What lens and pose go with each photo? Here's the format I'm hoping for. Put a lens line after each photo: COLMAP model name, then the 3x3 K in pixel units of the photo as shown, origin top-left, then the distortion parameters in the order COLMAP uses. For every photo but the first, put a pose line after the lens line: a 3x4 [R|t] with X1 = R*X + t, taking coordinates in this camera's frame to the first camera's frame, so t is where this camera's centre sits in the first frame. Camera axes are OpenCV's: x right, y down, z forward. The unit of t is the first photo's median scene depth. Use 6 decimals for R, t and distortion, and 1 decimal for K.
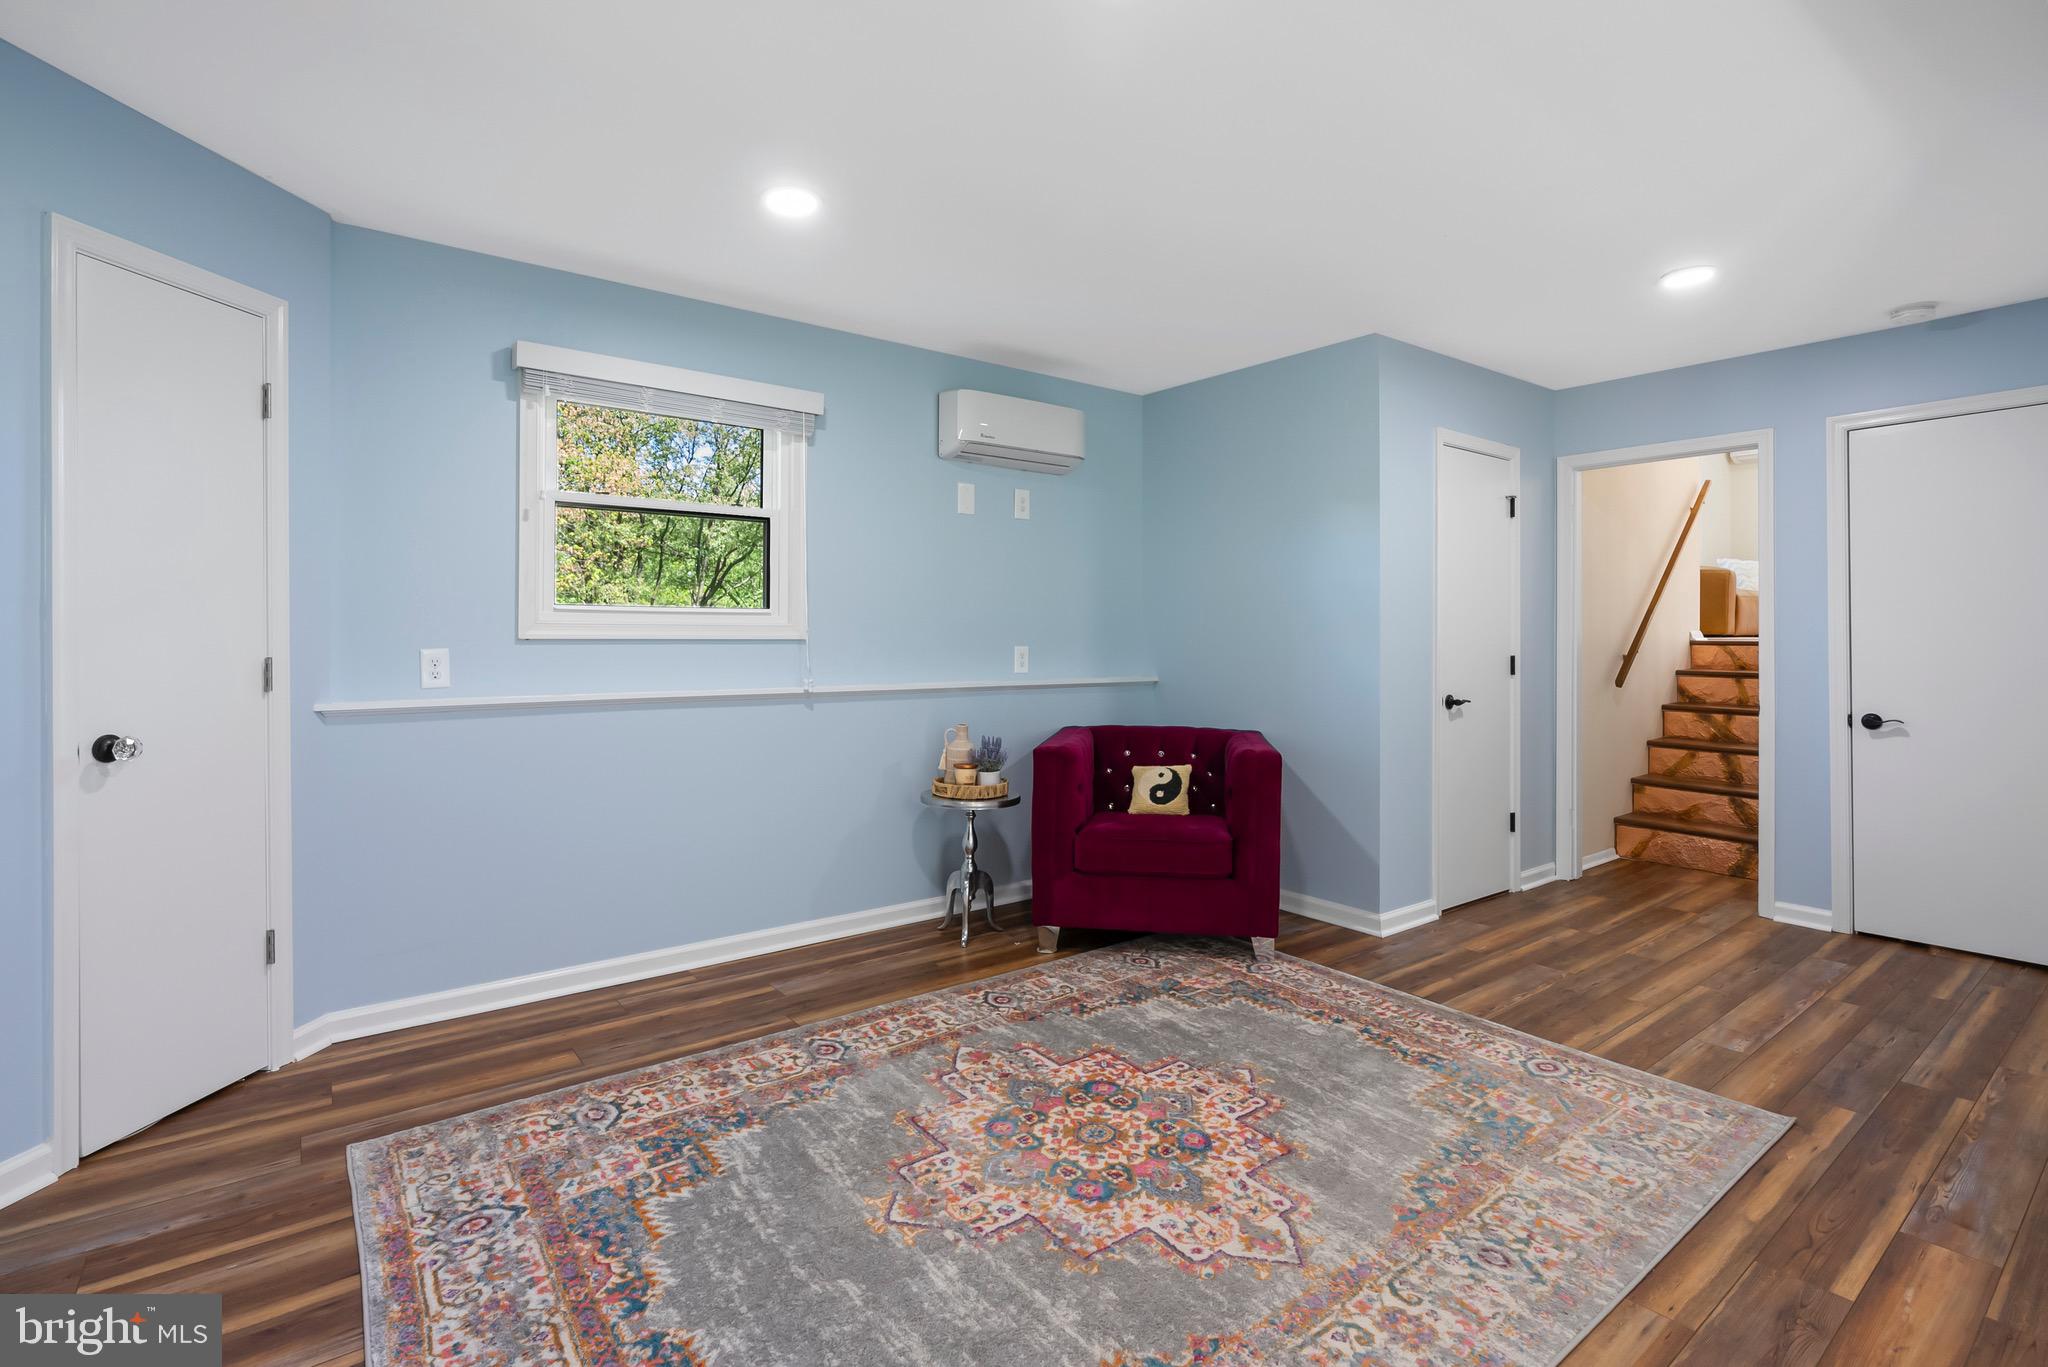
lens RADIAL K [[924.6, 0, 992.3], [0, 924.6, 635.5], [0, 0, 1]] dist [-0.003624, -0.000382]
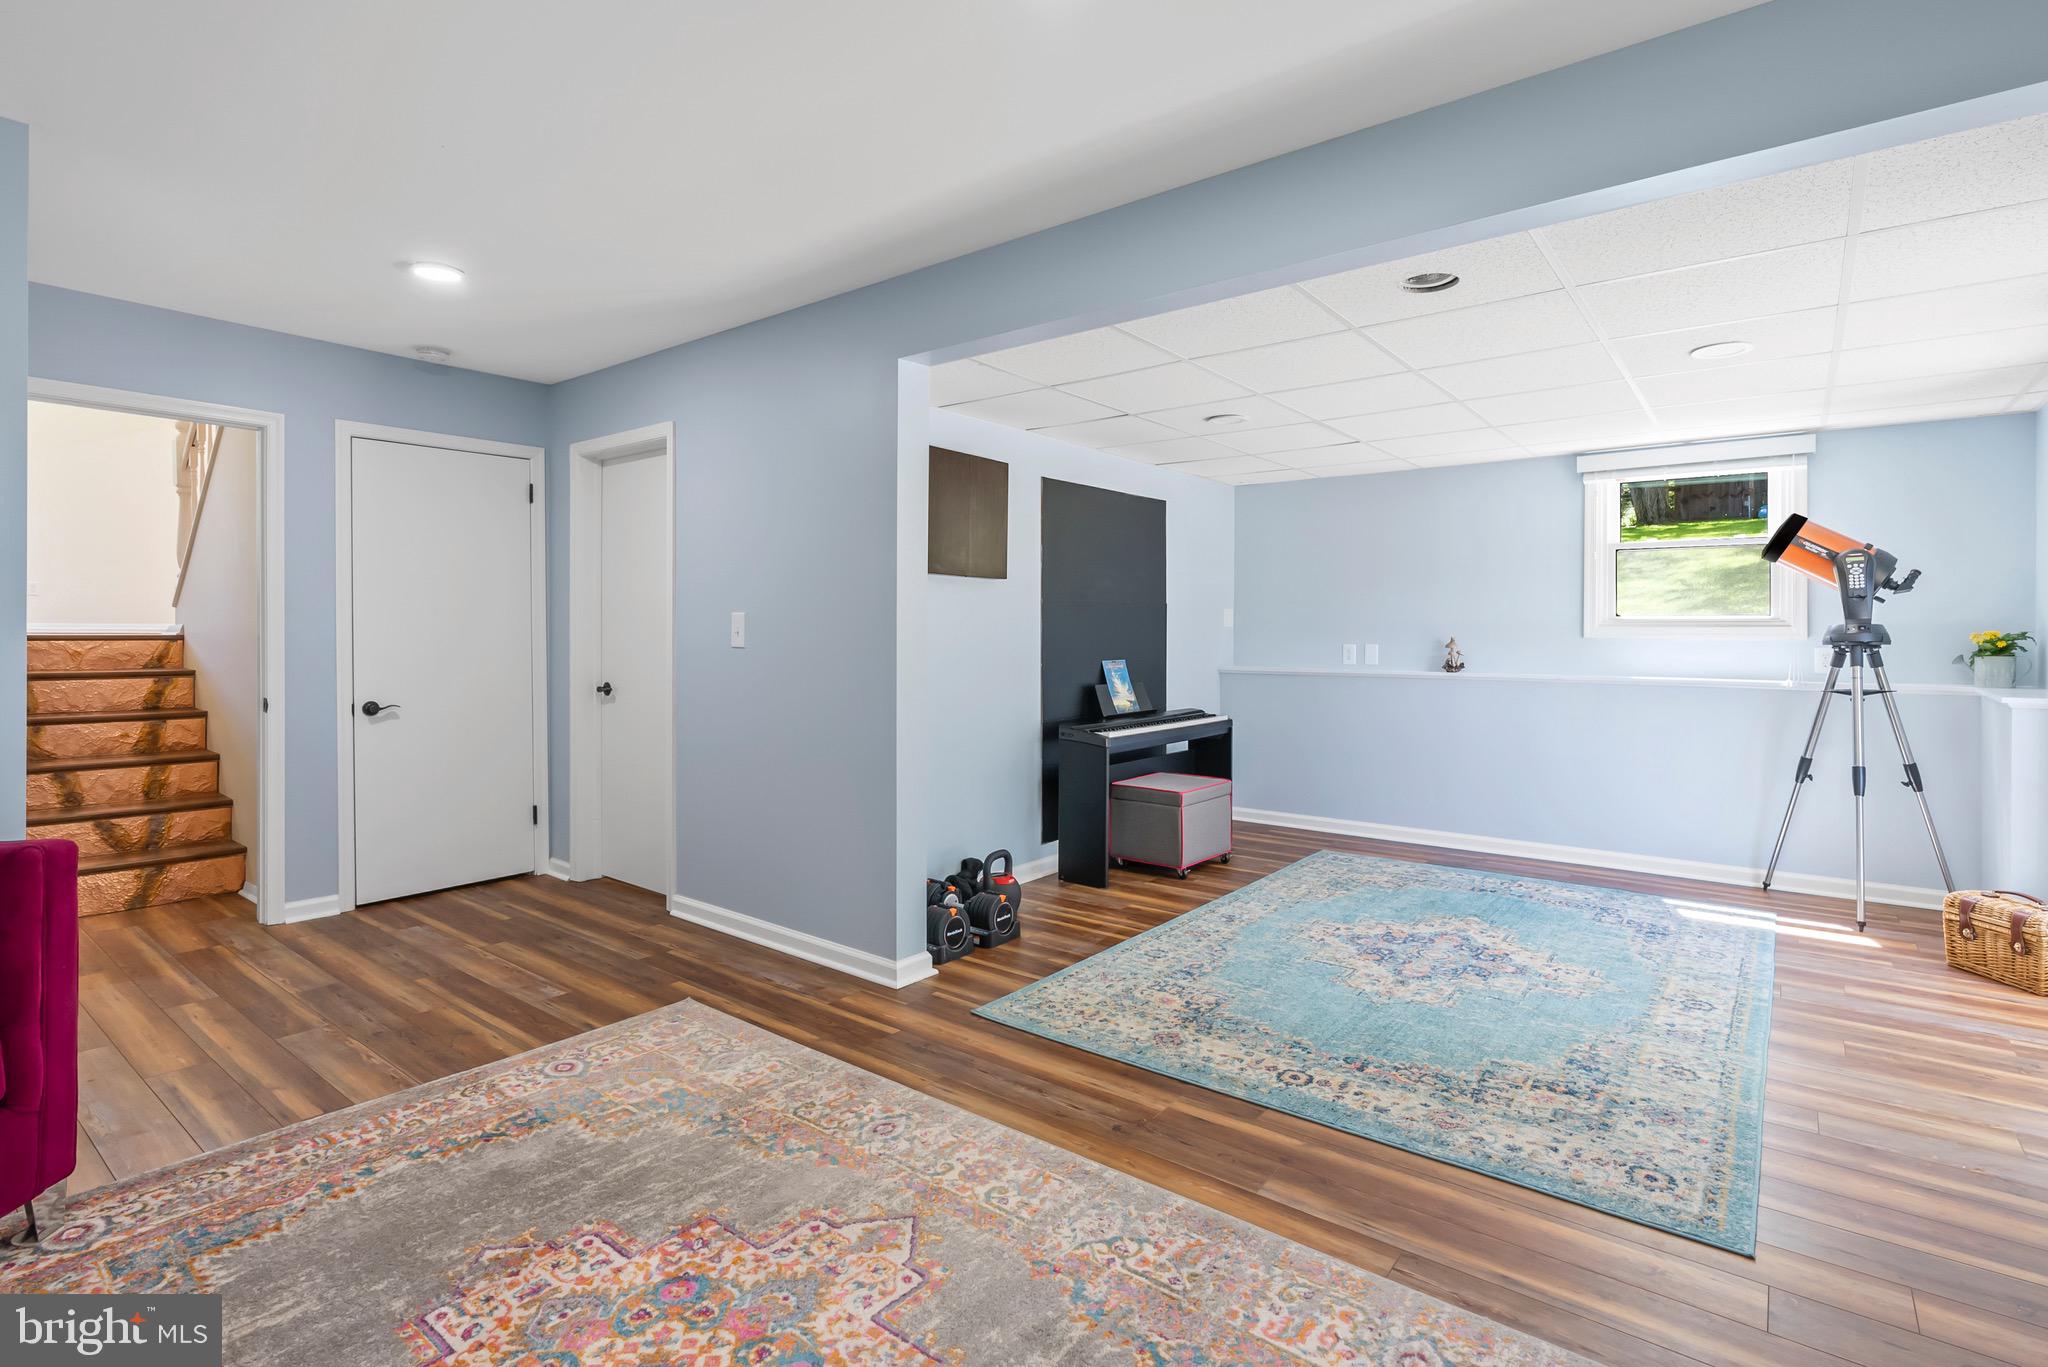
lens RADIAL K [[1016.1, 0, 1011.0], [0, 1016.1, 635.9], [0, 0, 1]] dist [-0.010014, 0.002294]
pose [[-0.259294, -0.005155, 0.965785, -0.575599], [-0.003121, 0.999985, 0.004500, -0.001017], [-0.965793, -0.001847, -0.259306, 0.829763]]
